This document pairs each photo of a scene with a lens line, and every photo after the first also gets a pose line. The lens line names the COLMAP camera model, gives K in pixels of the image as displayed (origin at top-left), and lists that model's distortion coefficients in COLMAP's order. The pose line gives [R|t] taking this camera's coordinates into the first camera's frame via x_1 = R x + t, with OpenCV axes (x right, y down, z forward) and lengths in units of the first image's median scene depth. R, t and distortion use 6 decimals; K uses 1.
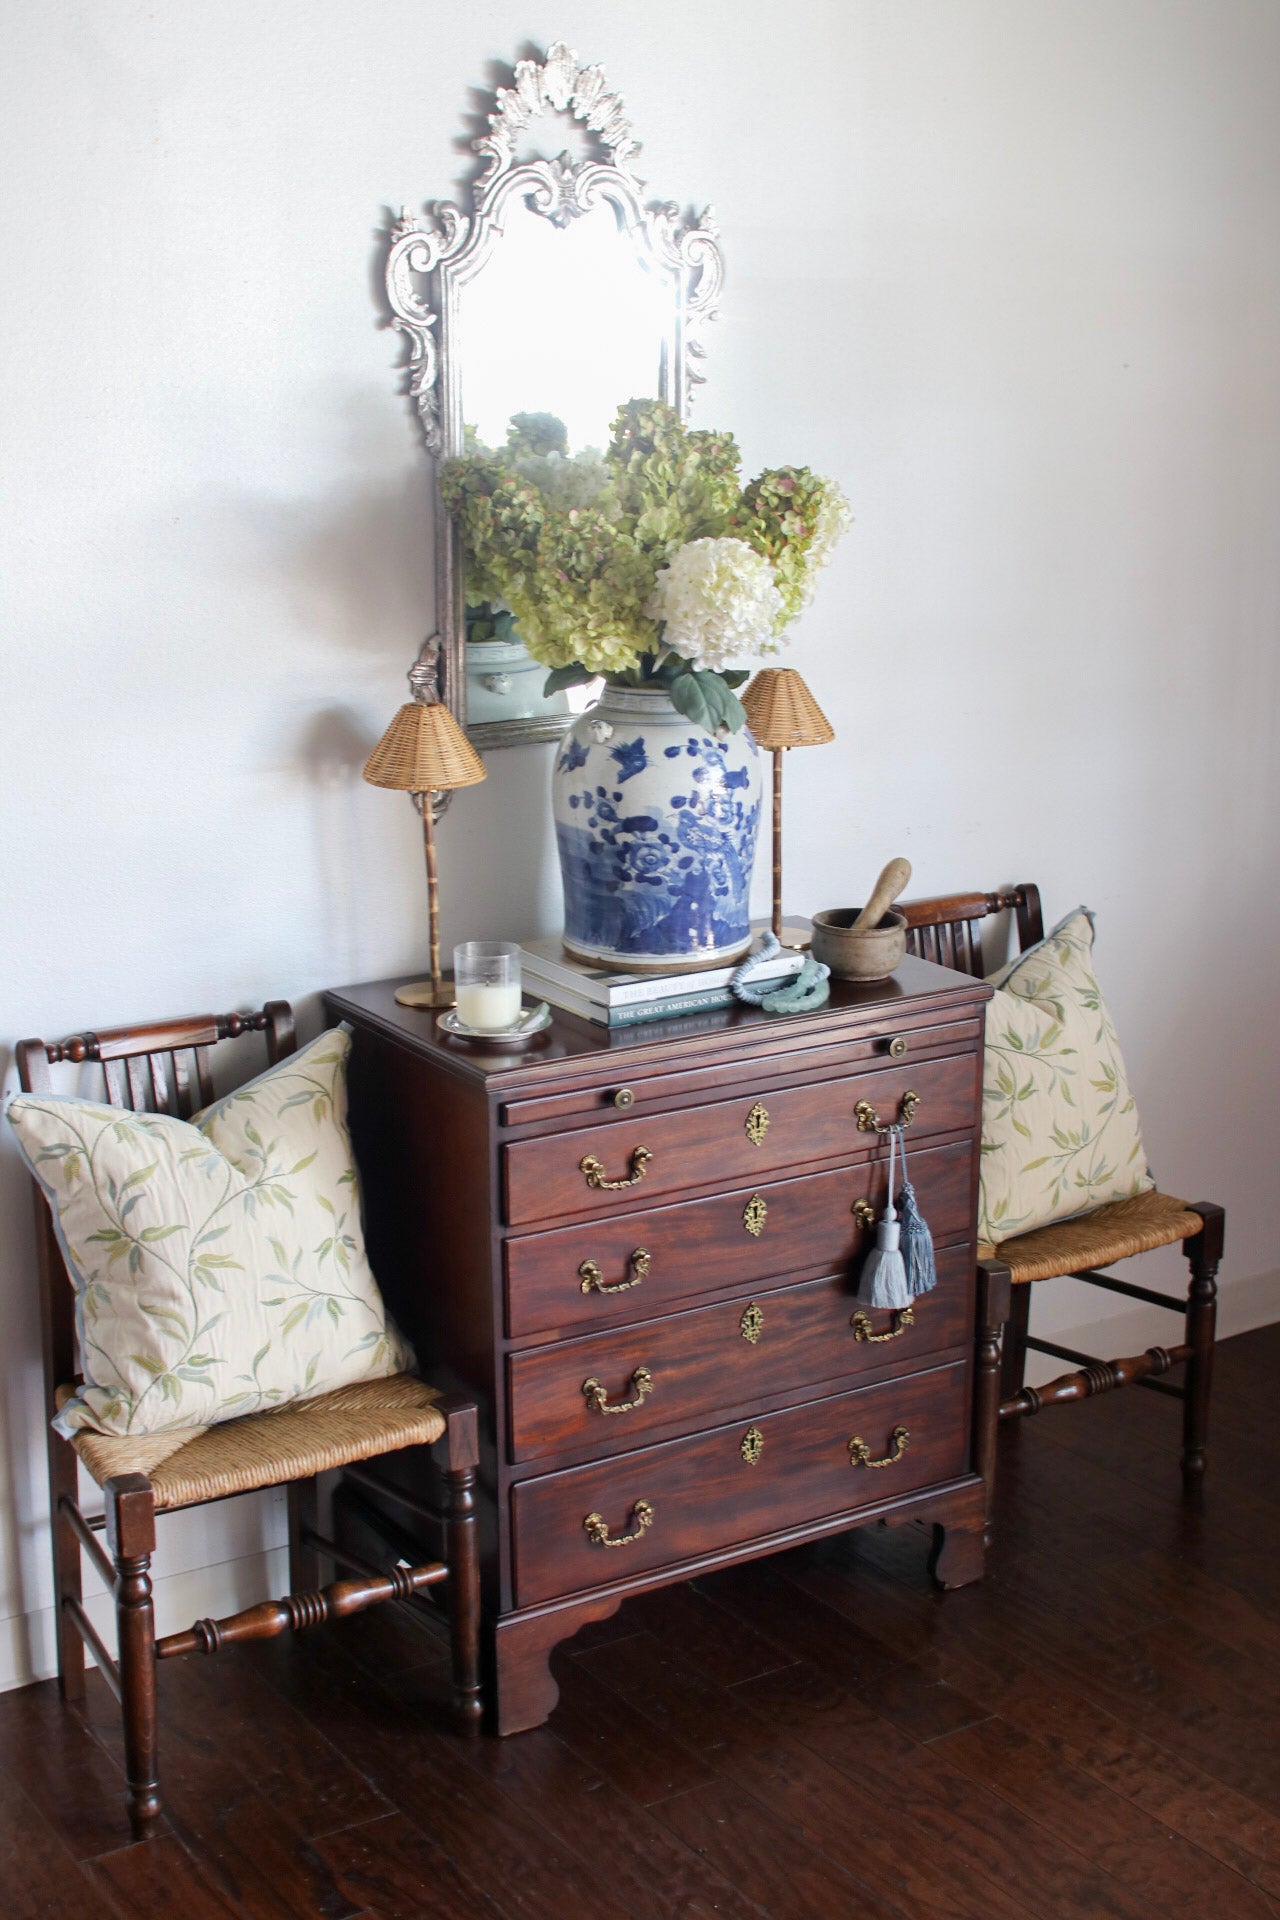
lens RADIAL K [[2678.7, 0, 633.0], [0, 2678.7, 971.0], [0, 0, 1]] dist [-0.137961, 0.000000]
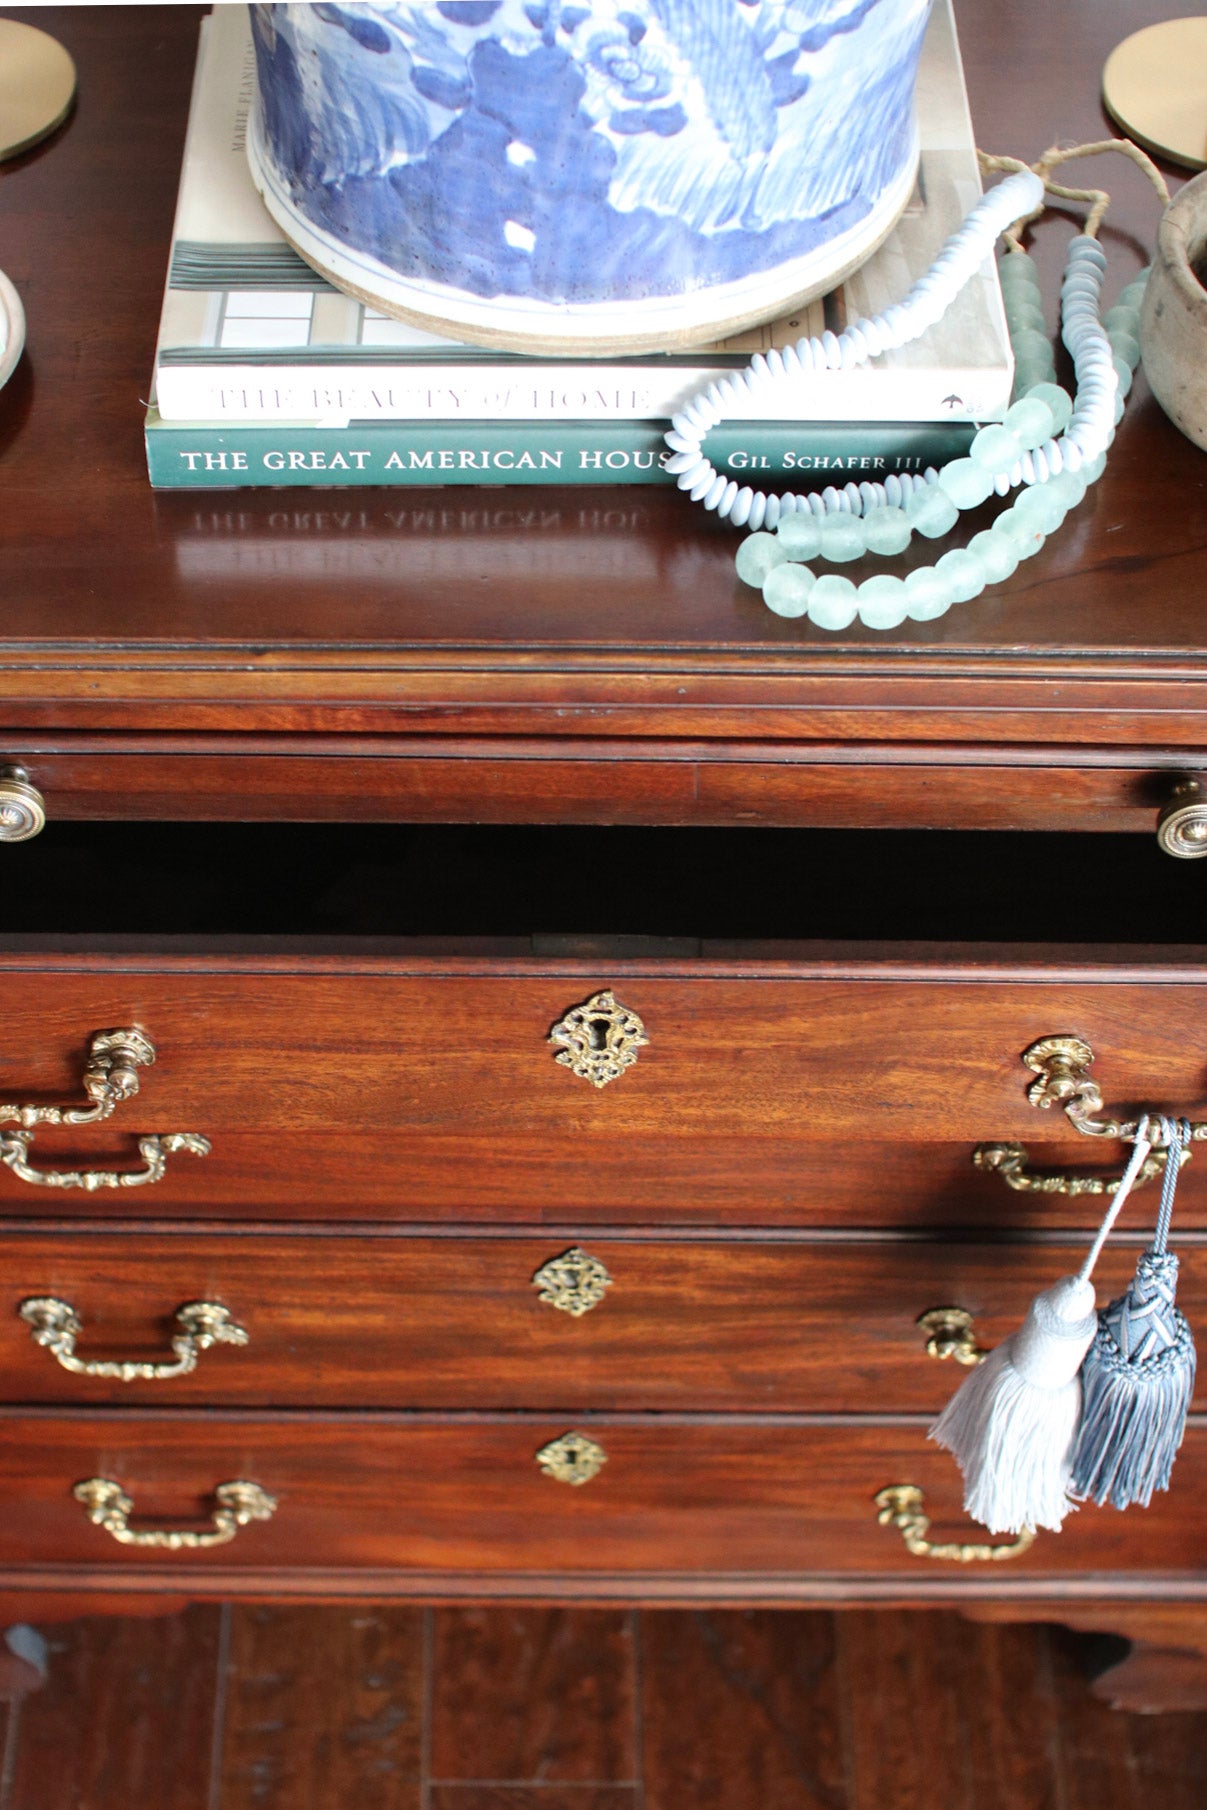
lens RADIAL K [[2676.7, 0, 449.3], [0, 2676.7, 889.2], [0, 0, 1]] dist [-0.136957, 0.000000]
pose [[0.831437, 0.423298, -0.359905, 0.138502], [-0.129007, 0.777126, 0.615981, -0.125001], [0.540436, -0.465719, 0.700739, 0.786255]]
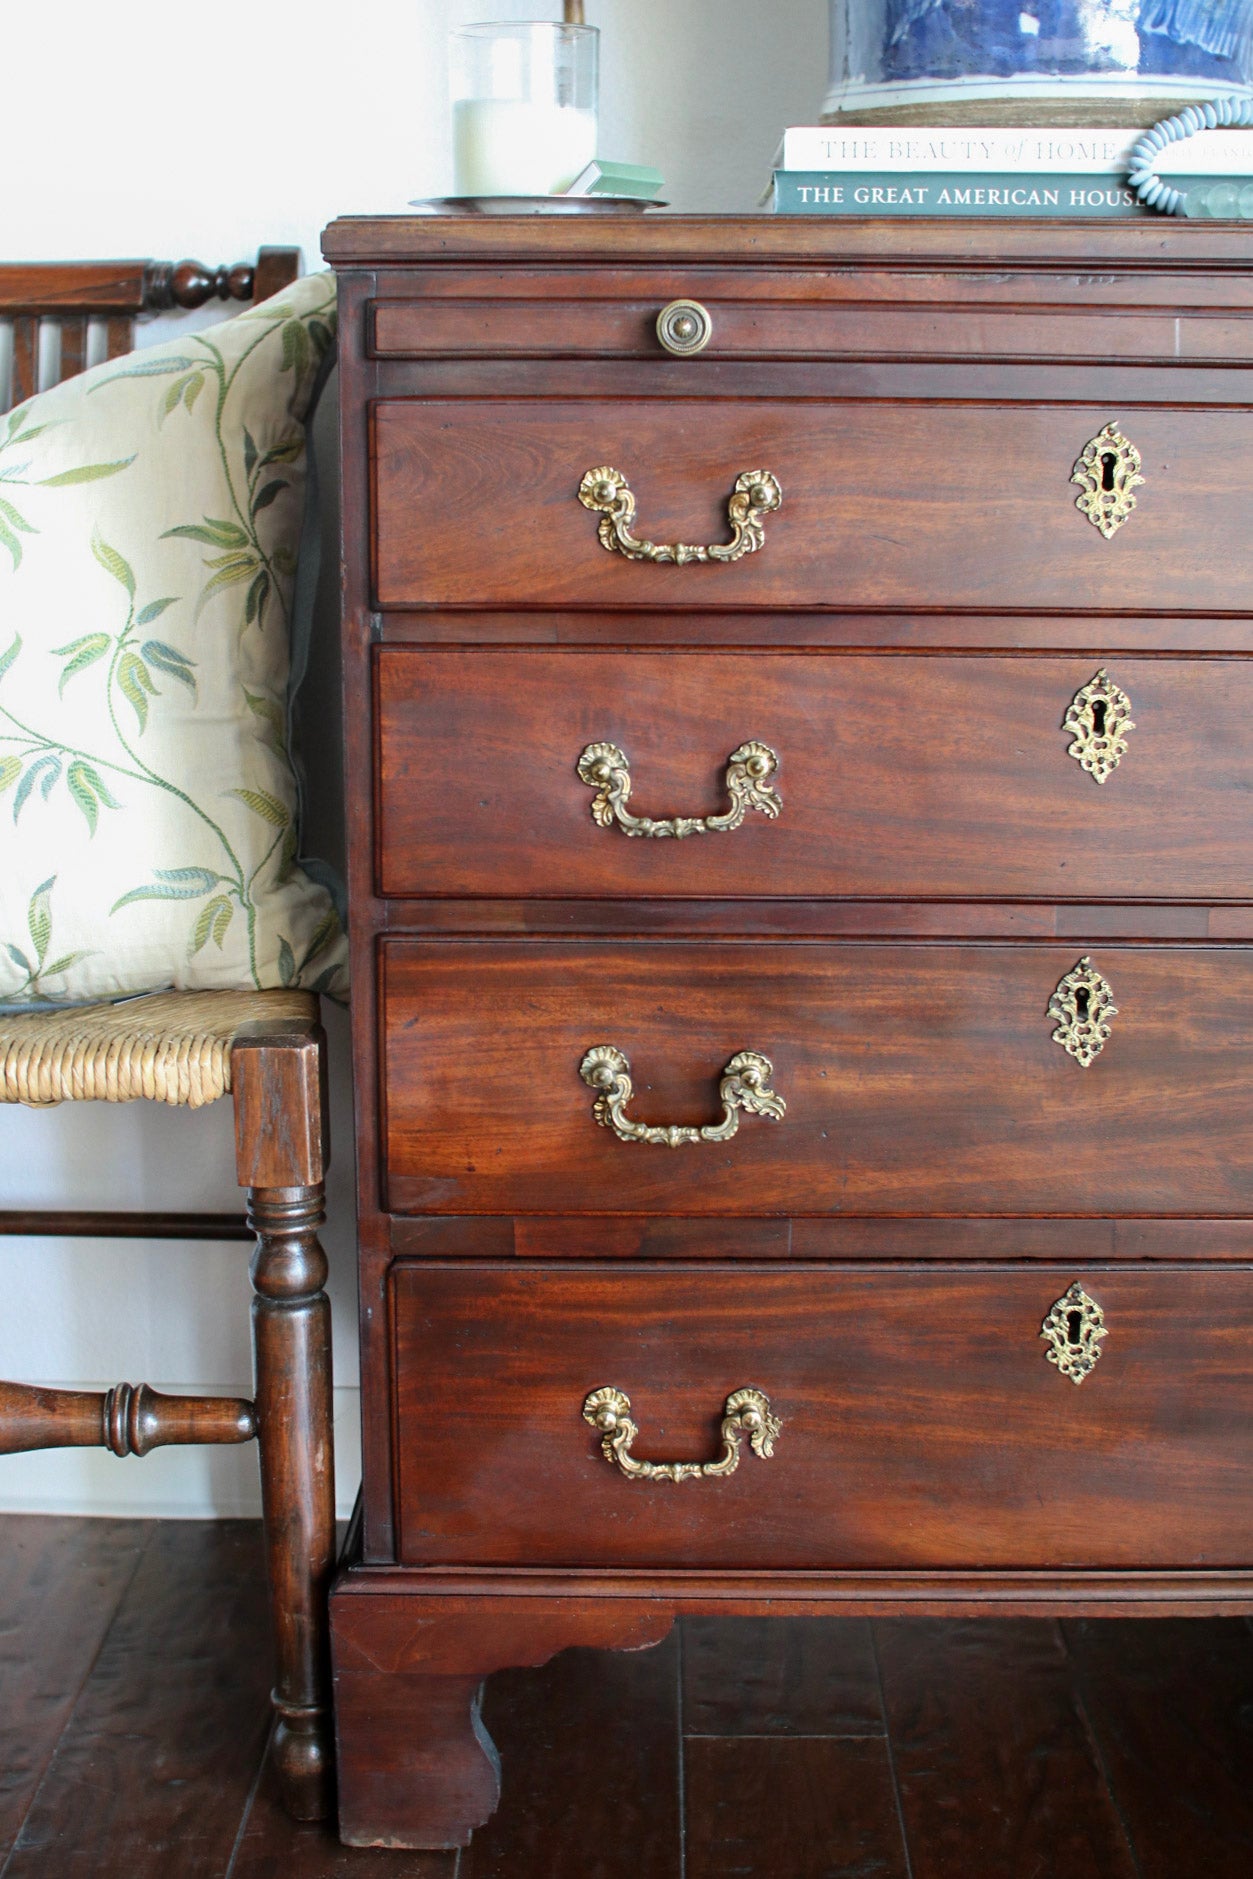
lens RADIAL K [[2678.0, 0, 619.5], [0, 2678.0, 937.8], [0, 0, 1]] dist [-0.138725, 0.000000]
pose [[0.832151, 0.115985, -0.542284, 0.205396], [-0.144310, 0.989484, -0.009814, 0.137699], [0.535443, 0.086423, 0.840138, 0.643022]]
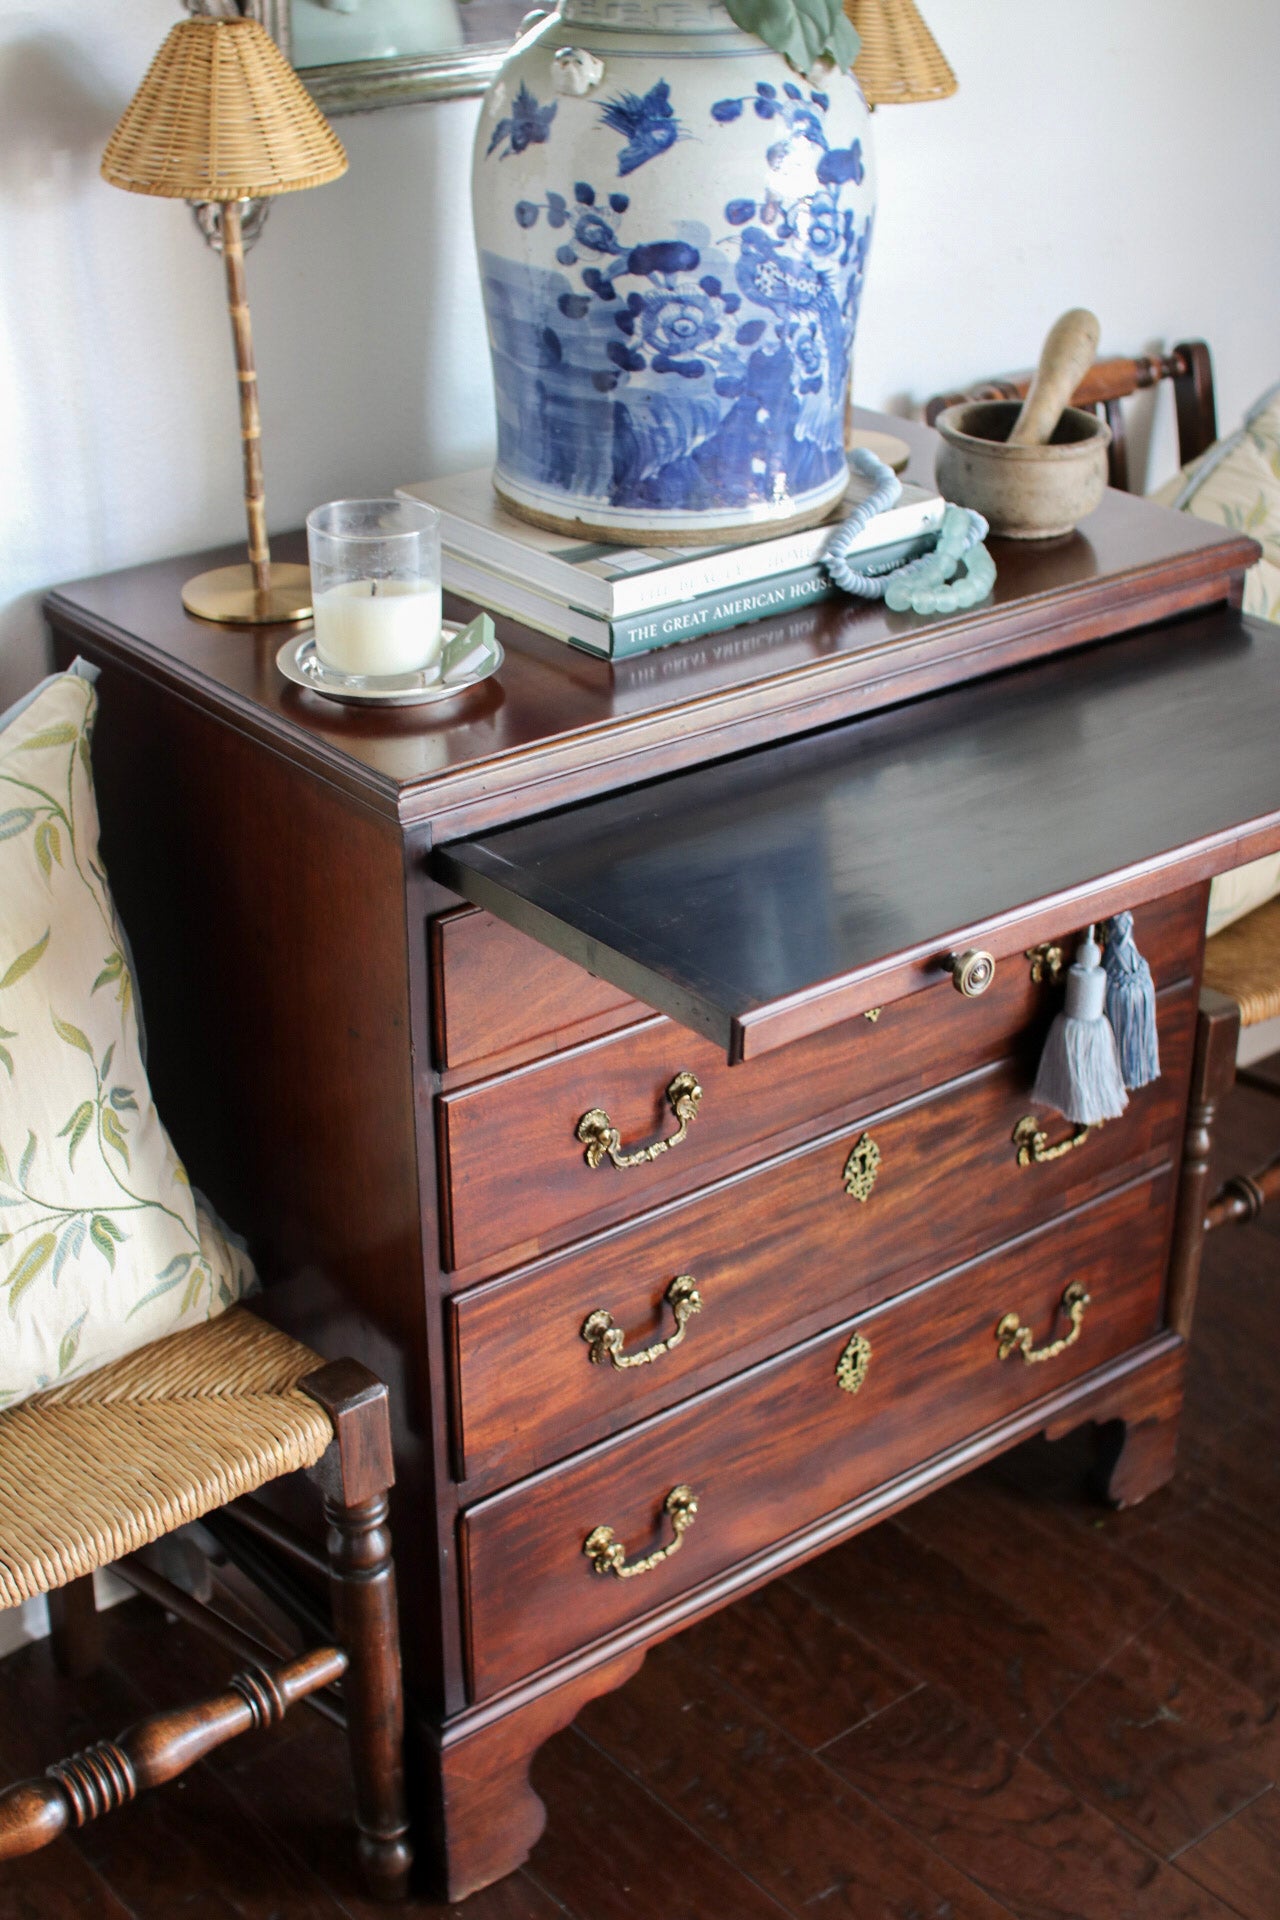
lens RADIAL K [[2678.7, 0, 641.6], [0, 2678.7, 947.3], [0, 0, 1]] dist [-0.137961, 0.000000]
pose [[0.993325, -0.045481, 0.106005, -0.059614], [0.022313, 0.977390, 0.210262, -0.032565], [-0.113171, -0.206493, 0.971881, 0.481645]]
